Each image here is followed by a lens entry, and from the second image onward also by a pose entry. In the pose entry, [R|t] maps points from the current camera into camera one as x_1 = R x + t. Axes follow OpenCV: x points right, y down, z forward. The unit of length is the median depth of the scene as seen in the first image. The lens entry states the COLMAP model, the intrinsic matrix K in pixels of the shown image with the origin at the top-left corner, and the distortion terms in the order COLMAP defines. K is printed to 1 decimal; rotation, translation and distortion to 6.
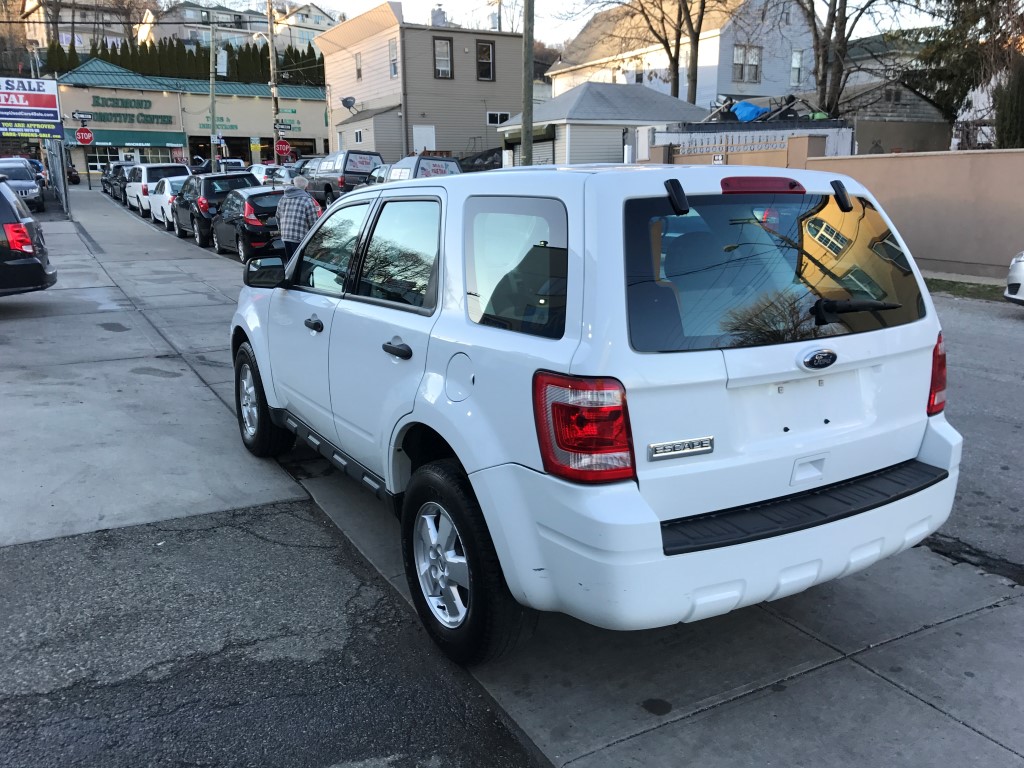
lens RADIAL K [[833.0, 0, 497.5], [0, 833.0, 391.4], [0, 0, 1]] dist [0.023518, -0.023366]
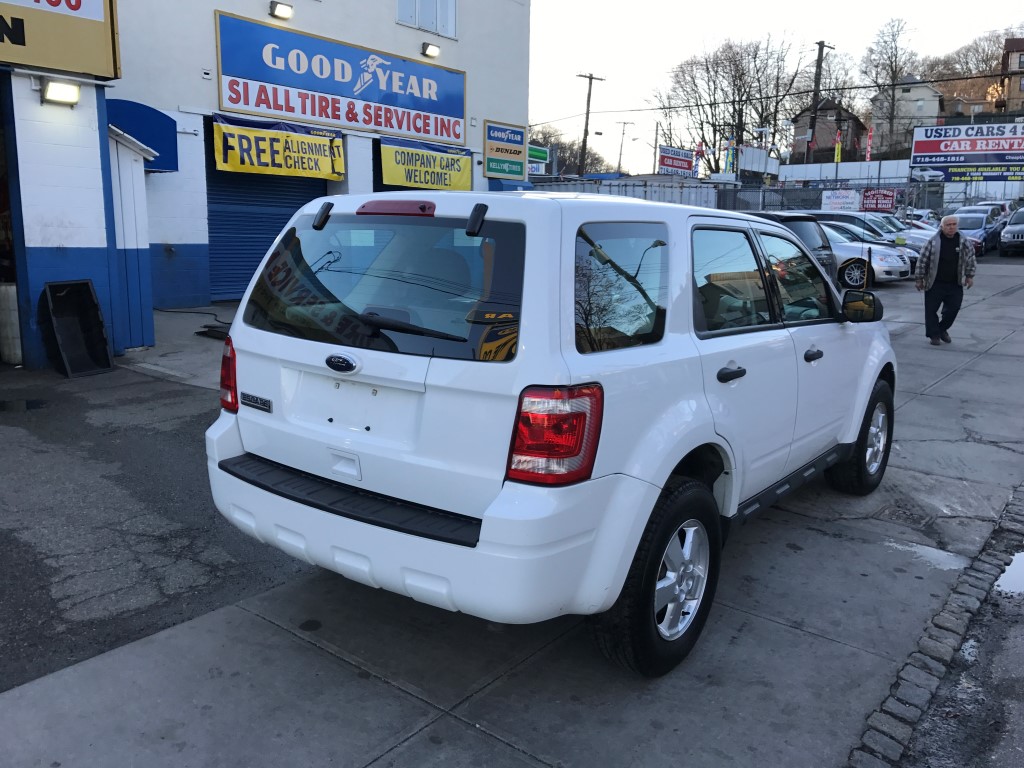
lens RADIAL K [[833.0, 0, 504.9], [0, 833.0, 387.3], [0, 0, 1]] dist [0.023518, -0.023366]
pose [[0.387649, 0.187388, -0.902560, 0.187752], [-0.237235, 0.966420, 0.098754, -0.021388], [0.890757, 0.175837, 0.419086, 0.093781]]
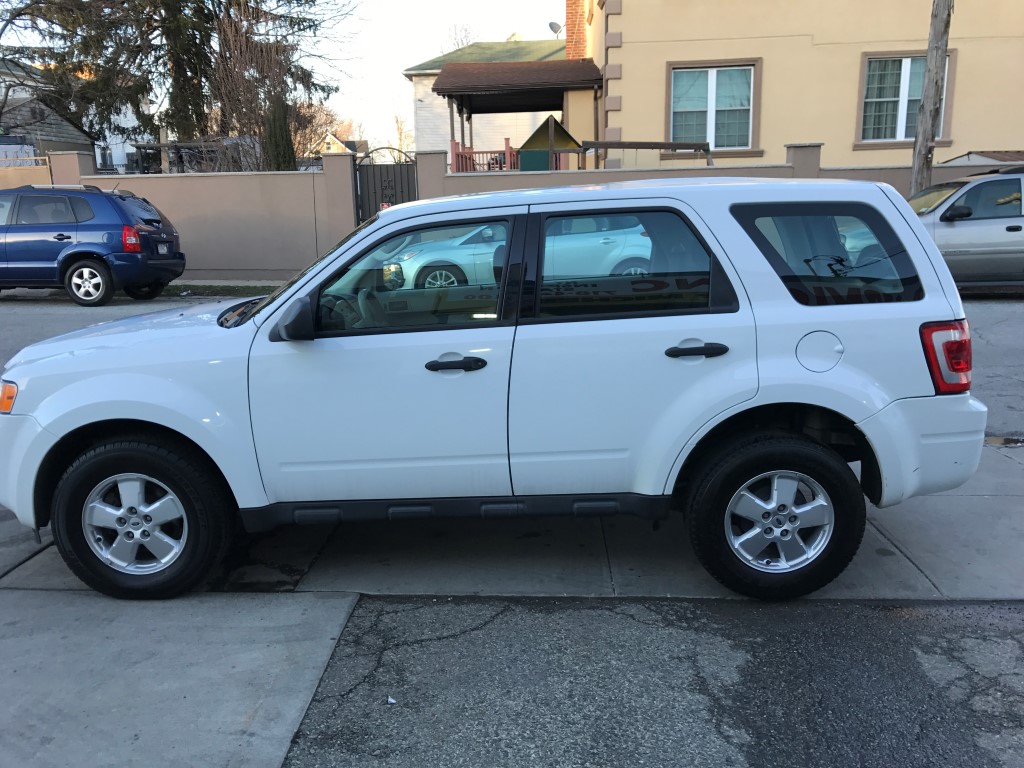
lens RADIAL K [[833.0, 0, 502.6], [0, 833.0, 381.4], [0, 0, 1]] dist [0.023518, -0.023366]
pose [[0.521983, -0.191615, 0.831155, -0.180466], [0.219812, 0.971746, 0.085980, -0.024975], [-0.824146, 0.137818, 0.549354, 0.098677]]
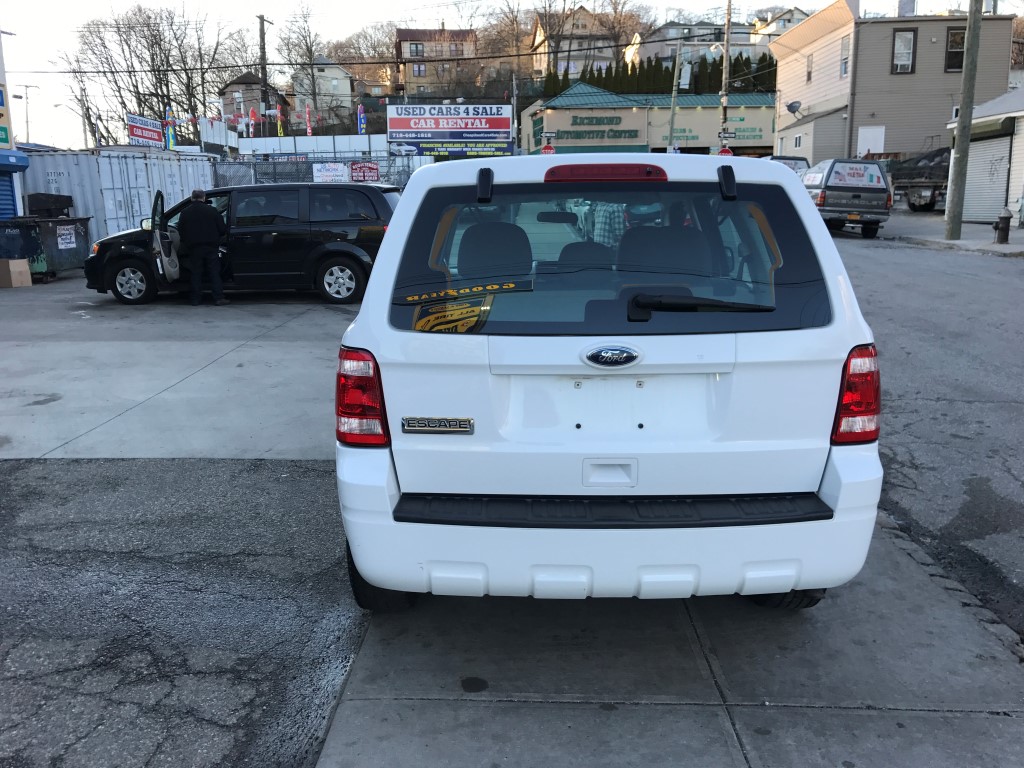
lens RADIAL K [[833.0, 0, 501.9], [0, 833.0, 387.8], [0, 0, 1]] dist [0.023518, -0.023366]
pose [[0.862386, 0.104873, -0.495271, 0.095548], [-0.111946, 0.993594, 0.015467, -0.000439], [0.493720, 0.042105, 0.868601, 0.015811]]
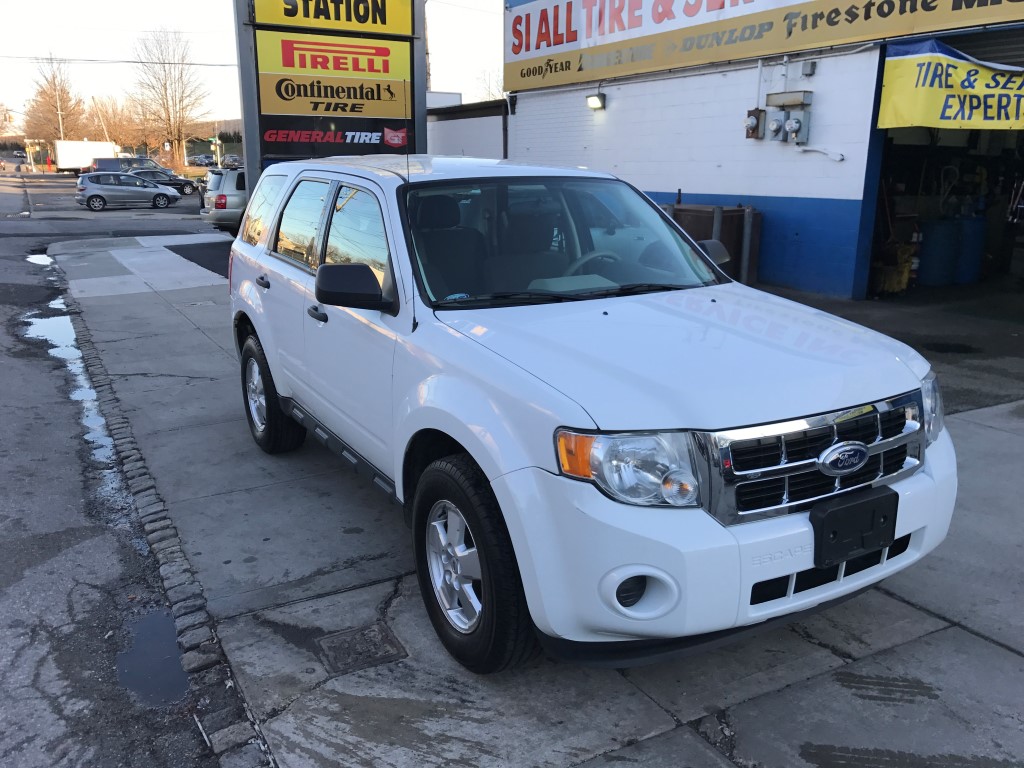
lens RADIAL K [[833.0, 0, 507.9], [0, 833.0, 383.6], [0, 0, 1]] dist [0.023518, -0.023366]
pose [[-0.999839, 0.016846, -0.006185, -0.010719], [0.011992, 0.883600, 0.468089, -0.103840], [0.013350, 0.467940, -0.883659, 0.425225]]
